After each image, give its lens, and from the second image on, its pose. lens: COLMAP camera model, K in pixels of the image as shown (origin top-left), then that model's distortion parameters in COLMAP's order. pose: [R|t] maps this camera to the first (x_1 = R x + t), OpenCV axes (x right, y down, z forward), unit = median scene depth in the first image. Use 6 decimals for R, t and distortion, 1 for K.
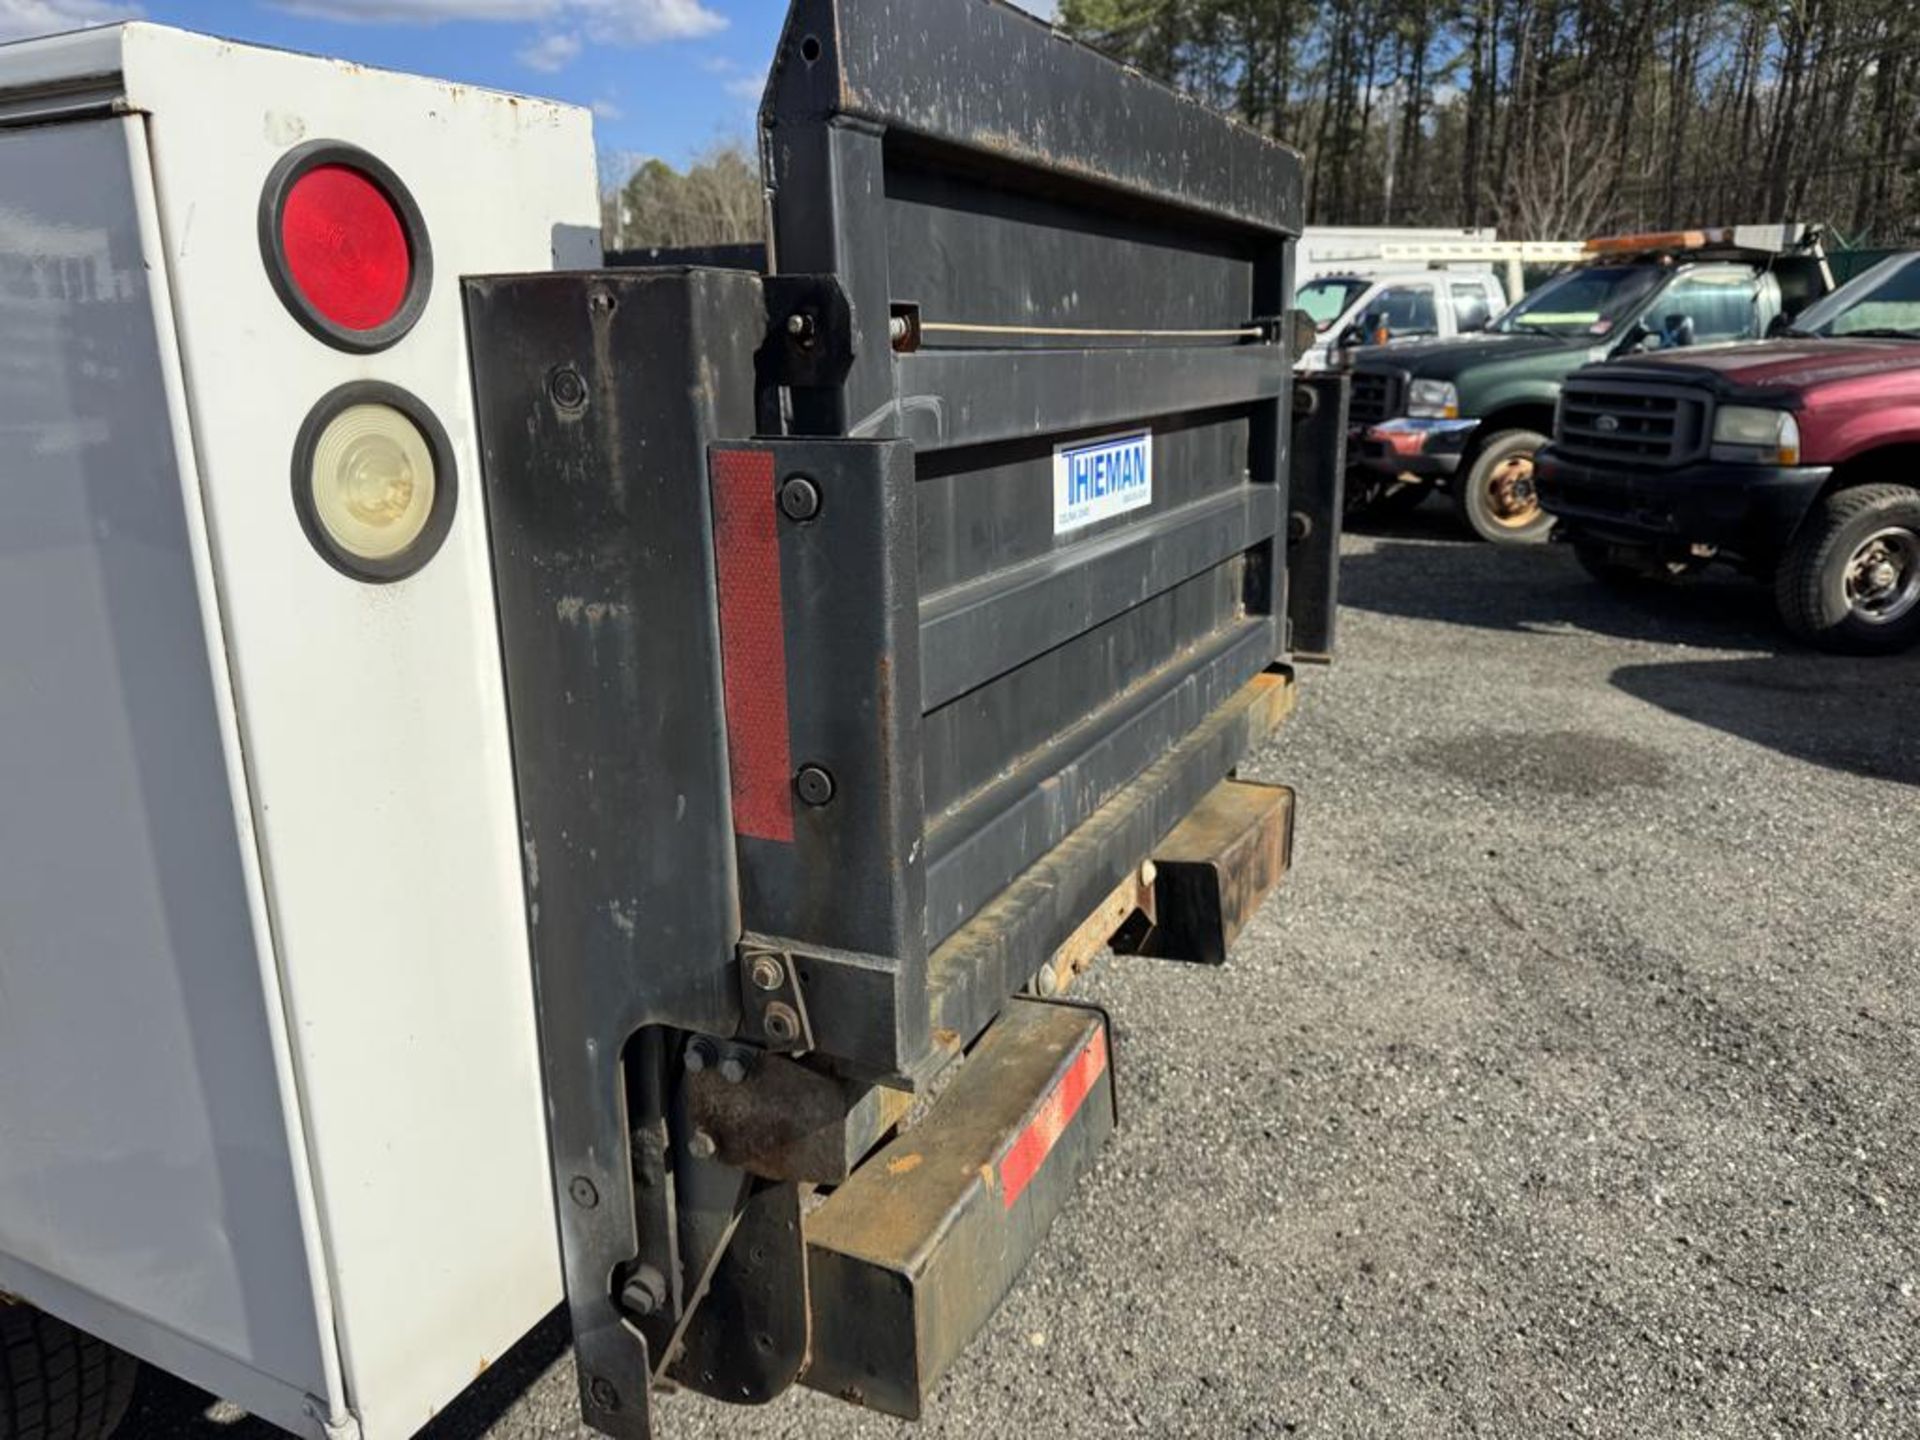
lens RADIAL K [[1381.1, 0, 952.6], [0, 1381.1, 676.9], [0, 0, 1]] dist [0.061223, -0.103874]
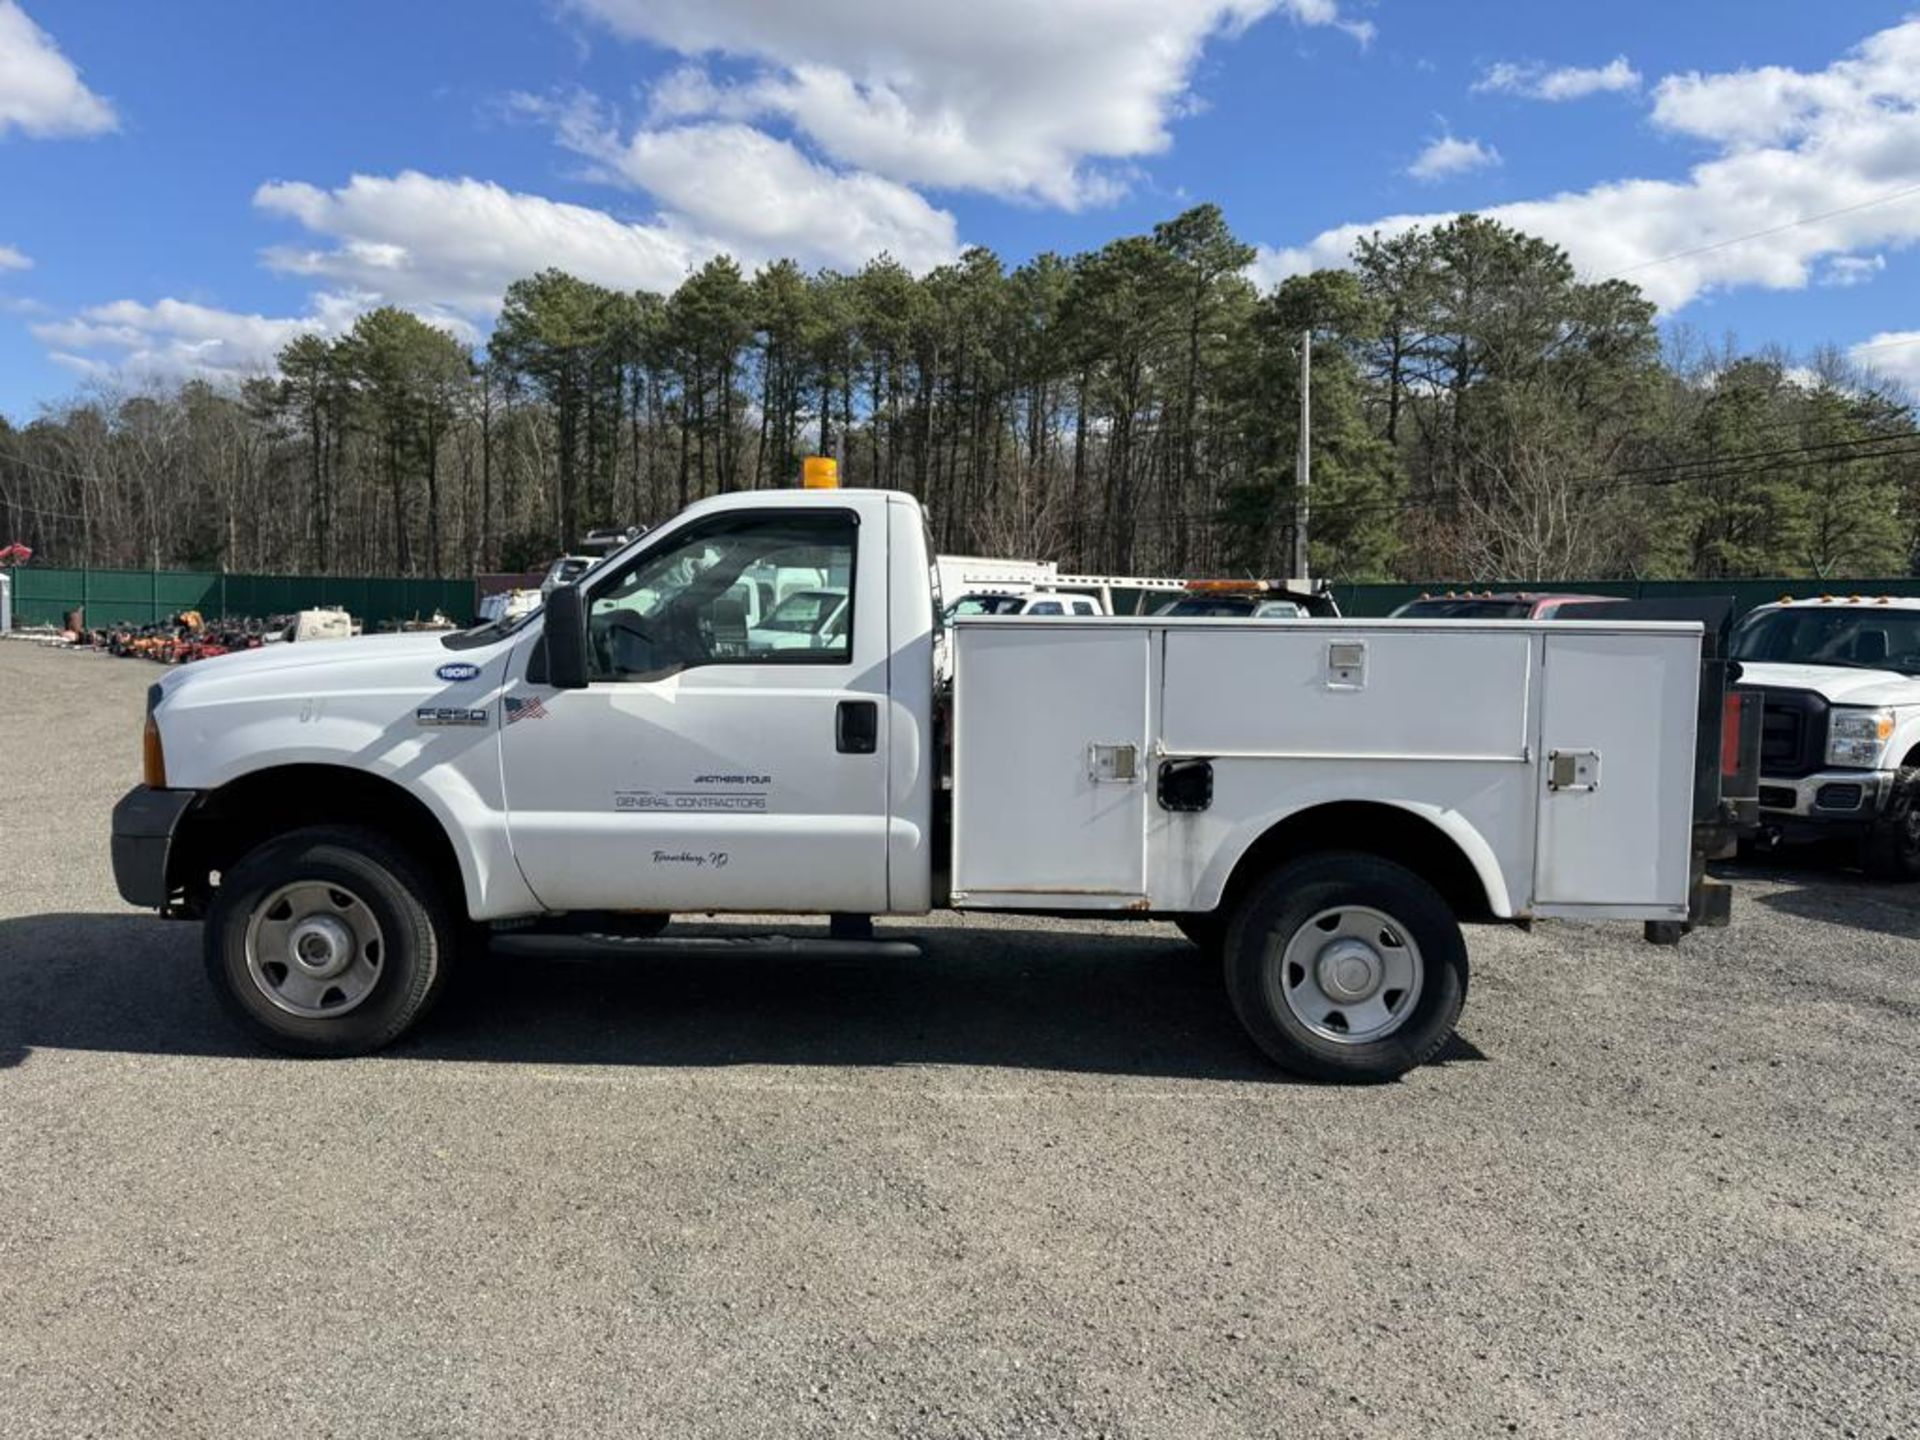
lens RADIAL K [[1371.3, 0, 952.4], [0, 1371.3, 685.5], [0, 0, 1]] dist [0.003006, -0.000770]
pose [[0.899187, 0.005407, 0.437531, -1.176396], [0.077361, 0.982208, -0.171124, 0.106111], [-0.430671, 0.187720, 0.882770, -0.527173]]
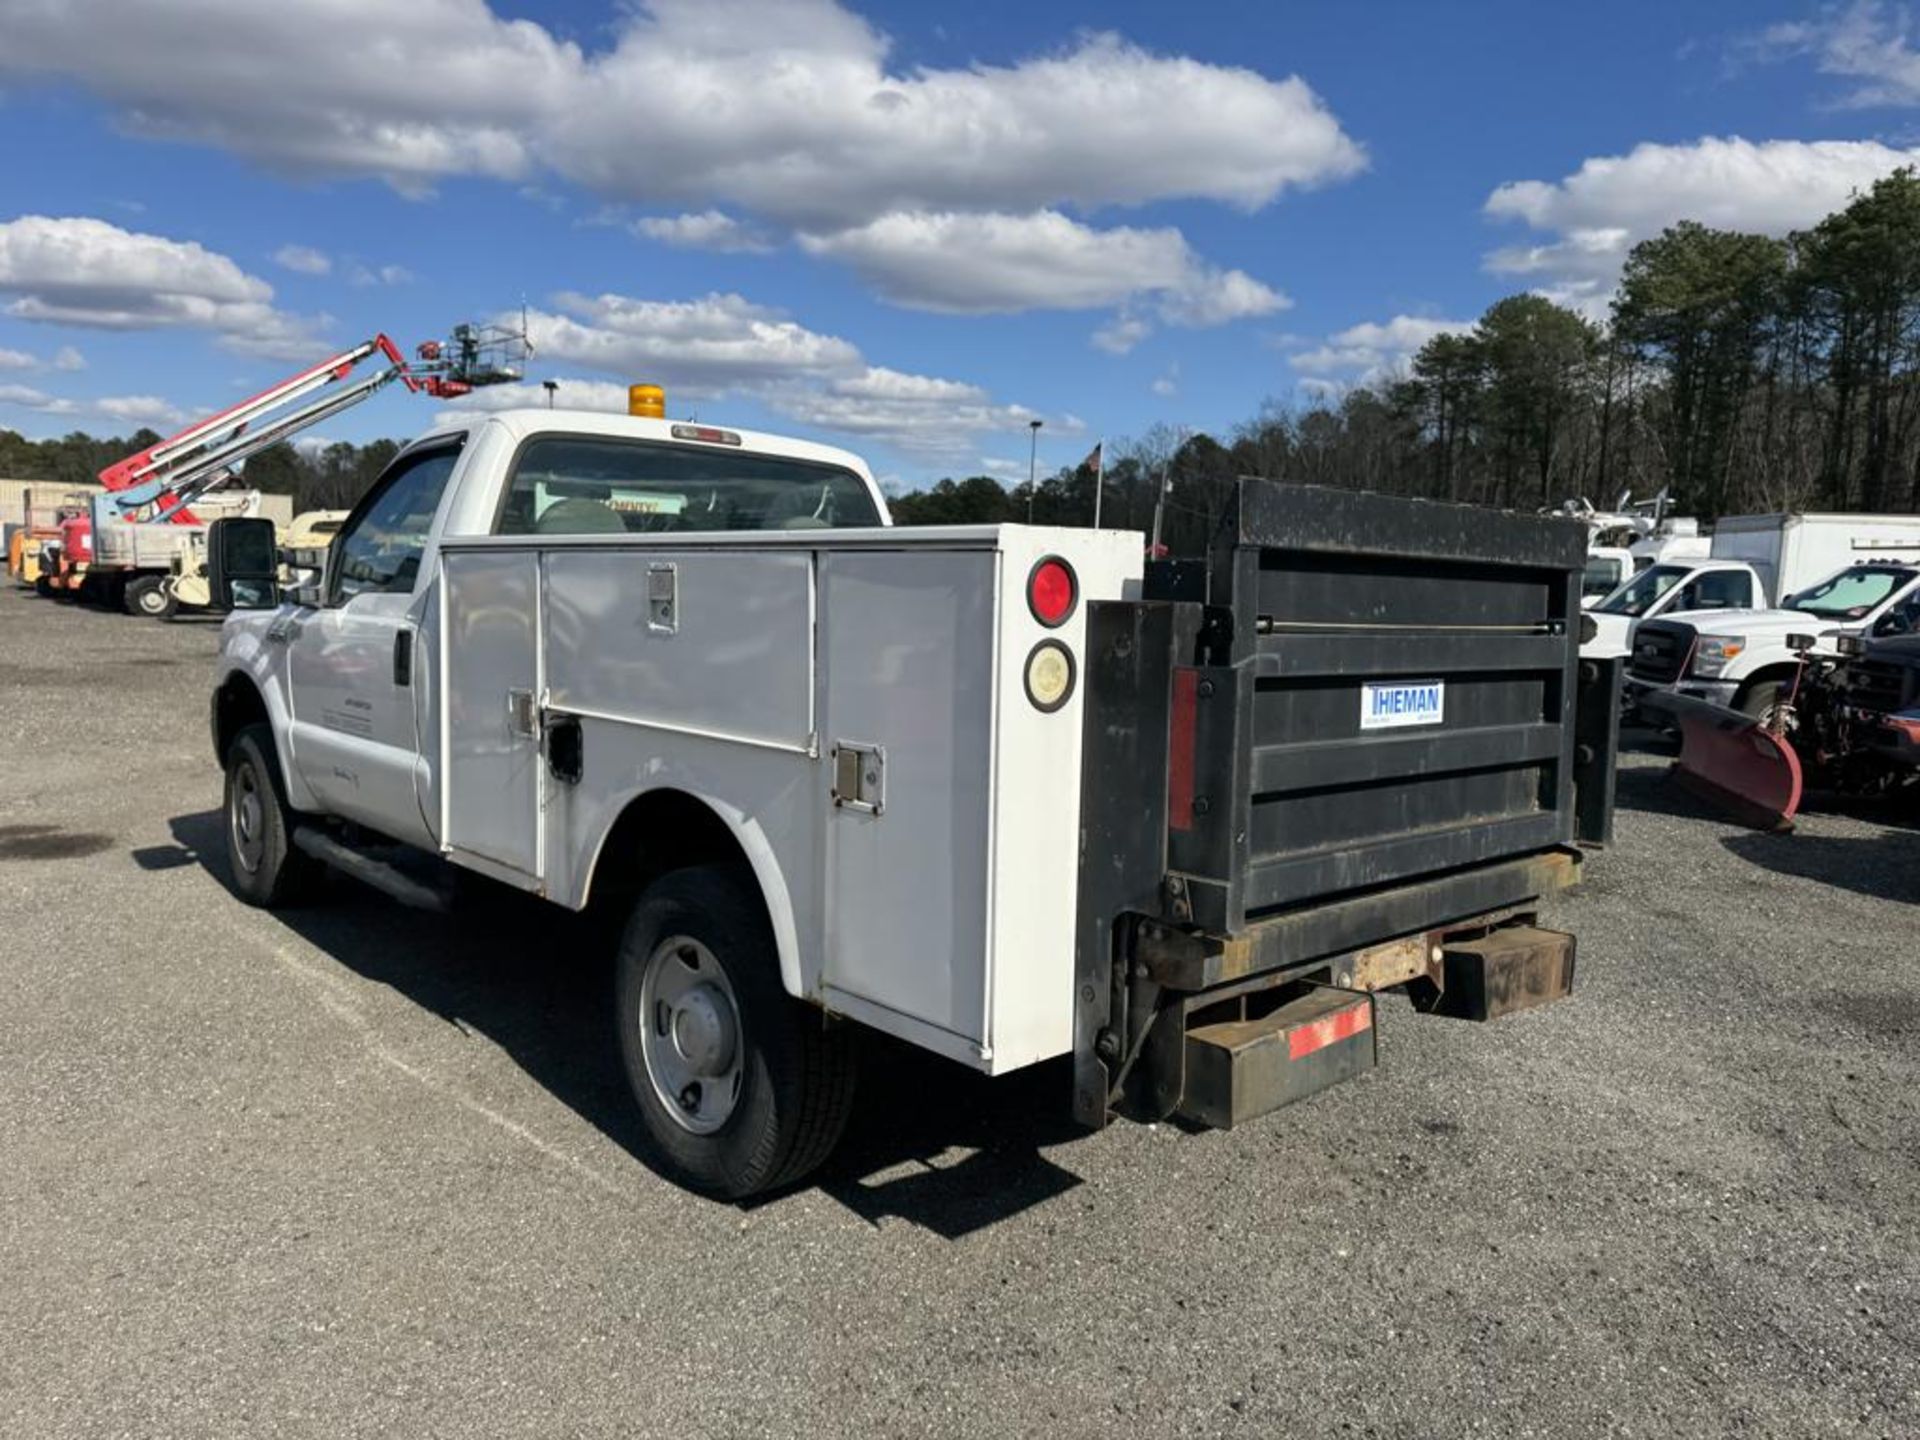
lens RADIAL K [[1370.7, 0, 959.4], [0, 1370.7, 723.4], [0, 0, 1]] dist [0.009606, -0.002694]
pose [[0.931660, 0.073208, -0.355881, 0.085889], [-0.123817, 0.984832, -0.121554, 0.069195], [0.341584, 0.157311, 0.926593, -0.344149]]
